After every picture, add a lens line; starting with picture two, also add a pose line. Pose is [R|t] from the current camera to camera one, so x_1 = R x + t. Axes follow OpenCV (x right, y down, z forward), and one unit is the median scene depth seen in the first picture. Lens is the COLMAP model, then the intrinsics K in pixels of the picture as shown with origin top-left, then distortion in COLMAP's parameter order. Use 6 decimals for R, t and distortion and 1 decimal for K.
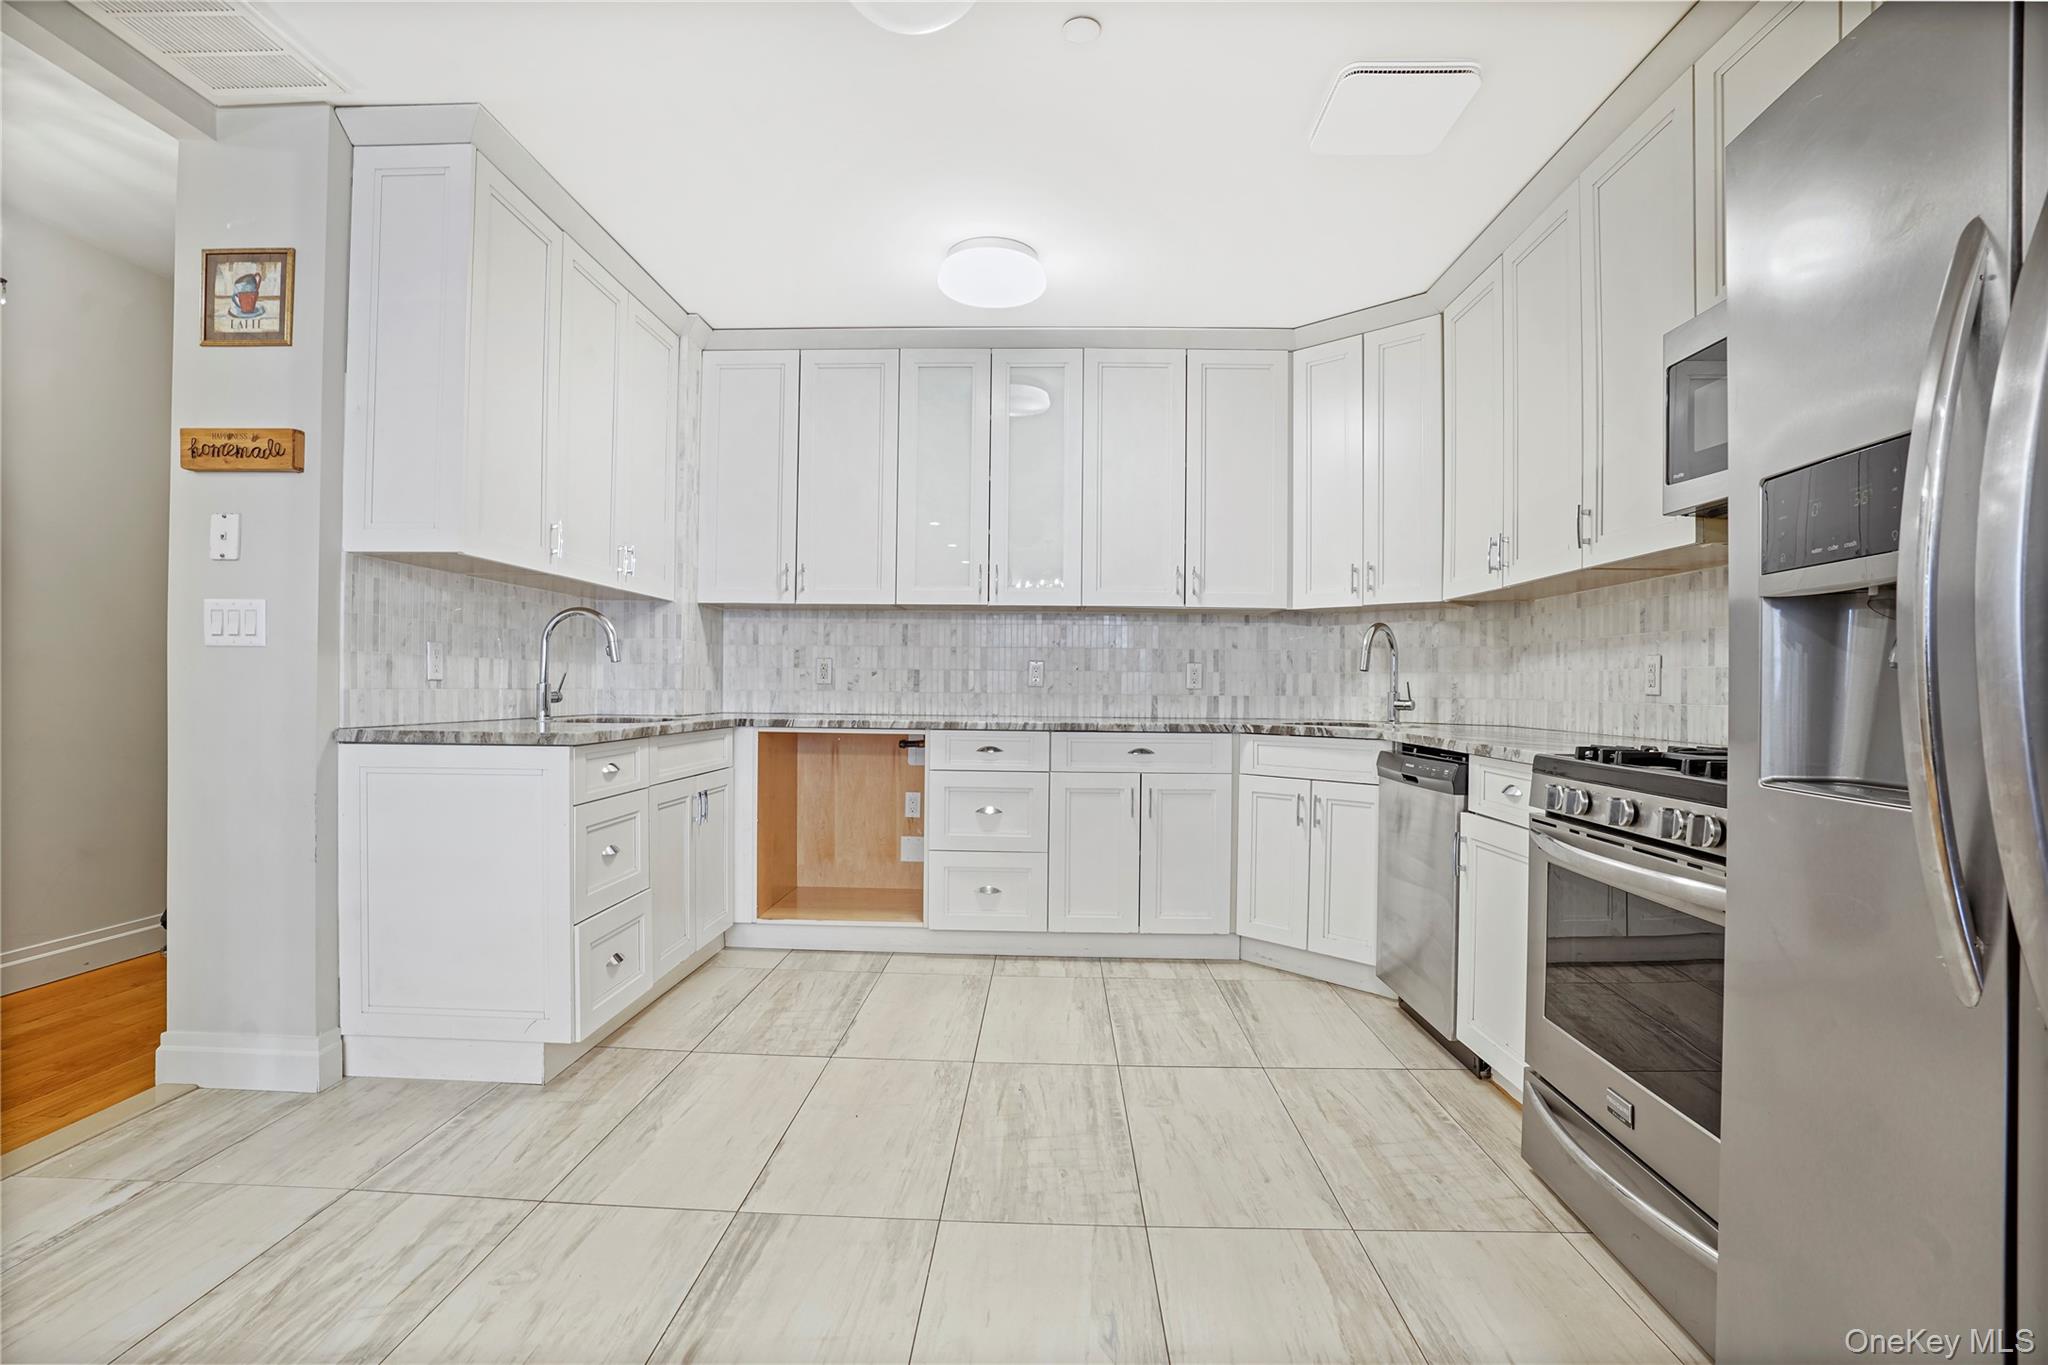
lens RADIAL K [[962.4, 0, 1027.3], [0, 962.4, 681.9], [0, 0, 1]] dist [-0.022887, 0.000645]
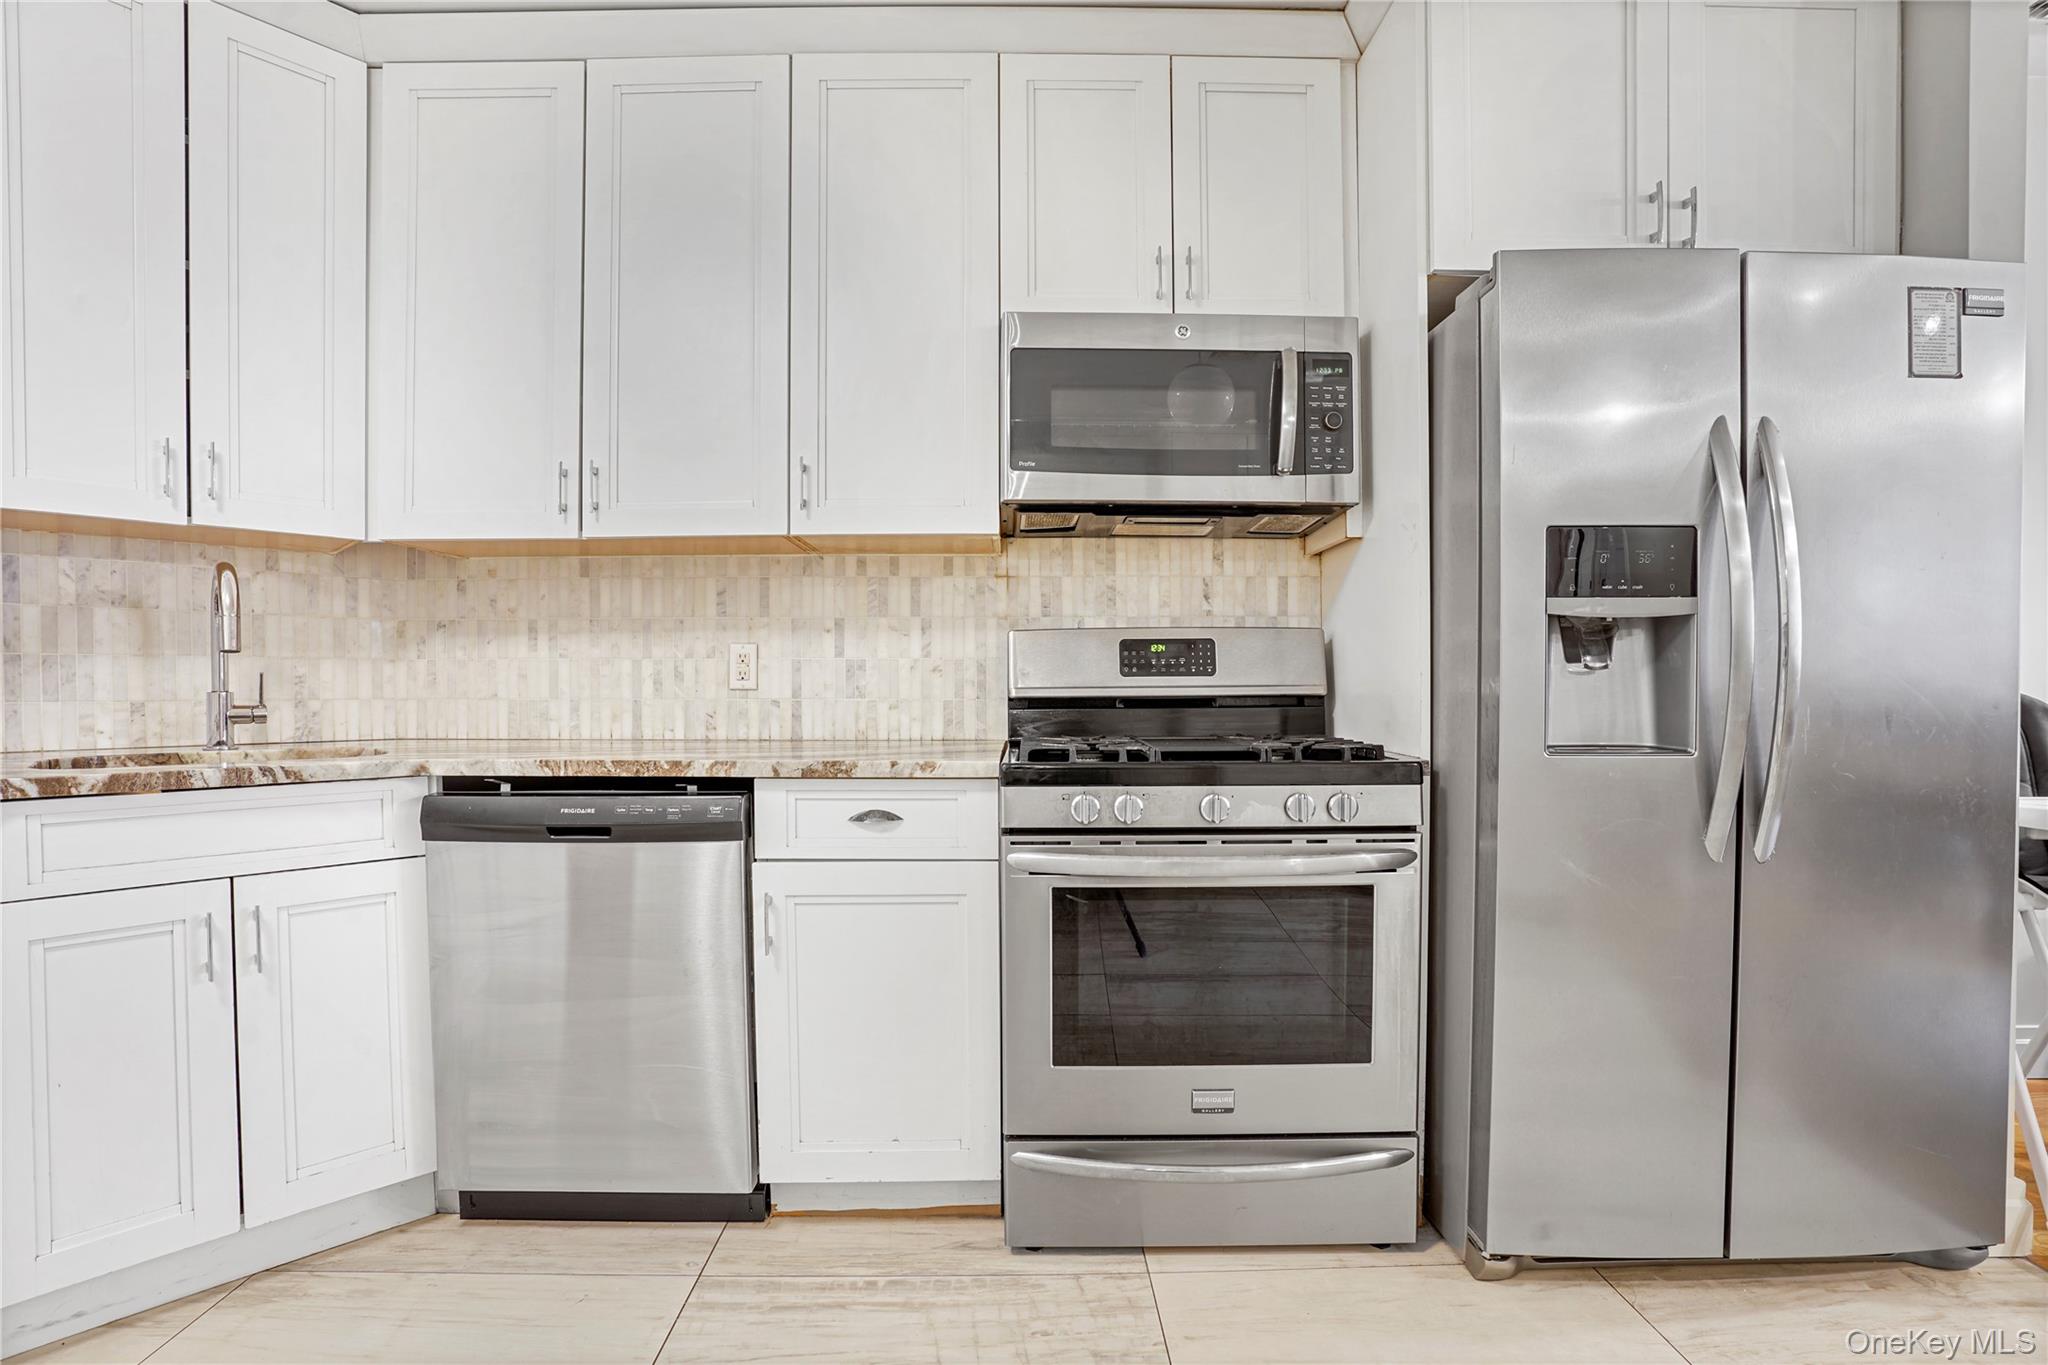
lens RADIAL K [[962.4, 0, 1022.7], [0, 962.4, 694.0], [0, 0, 1]] dist [-0.022887, 0.000645]
pose [[-0.031442, -0.025747, 0.999174, -0.195143], [-0.004395, 0.999662, 0.025621, -0.004783], [-0.999496, -0.003586, -0.031545, 0.645270]]
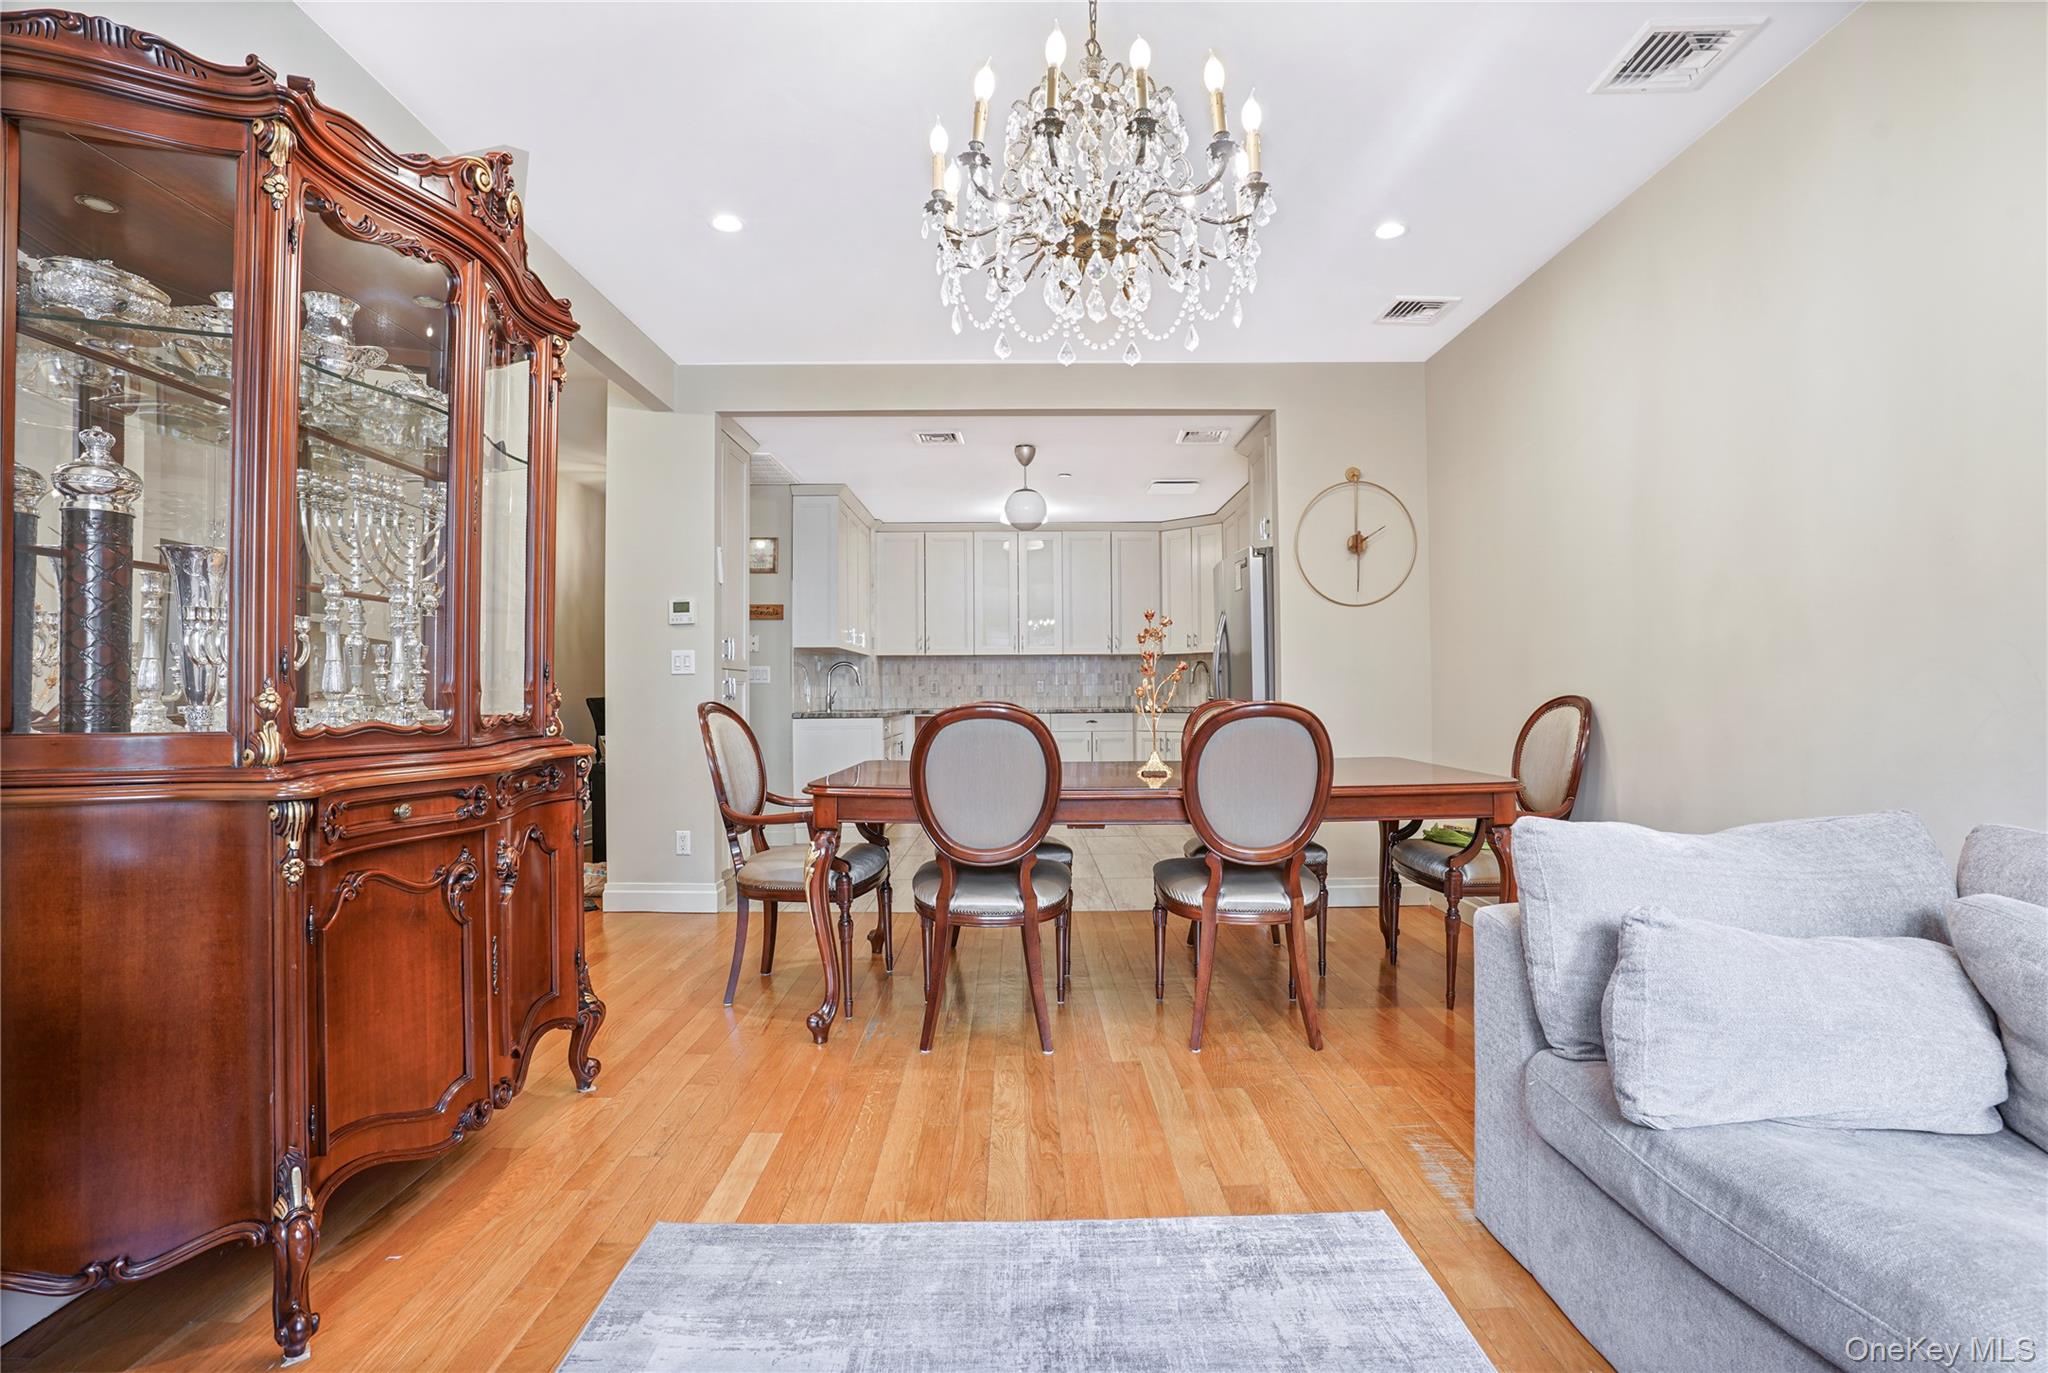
lens RADIAL K [[962.4, 0, 1020.8], [0, 962.4, 690.2], [0, 0, 1]] dist [-0.022887, 0.000645]
pose [[0.999419, -0.018427, 0.028682, -0.126037], [0.018433, 0.999830, 0.000046, -0.003539], [-0.028678, 0.000482, 0.999589, -1.416188]]
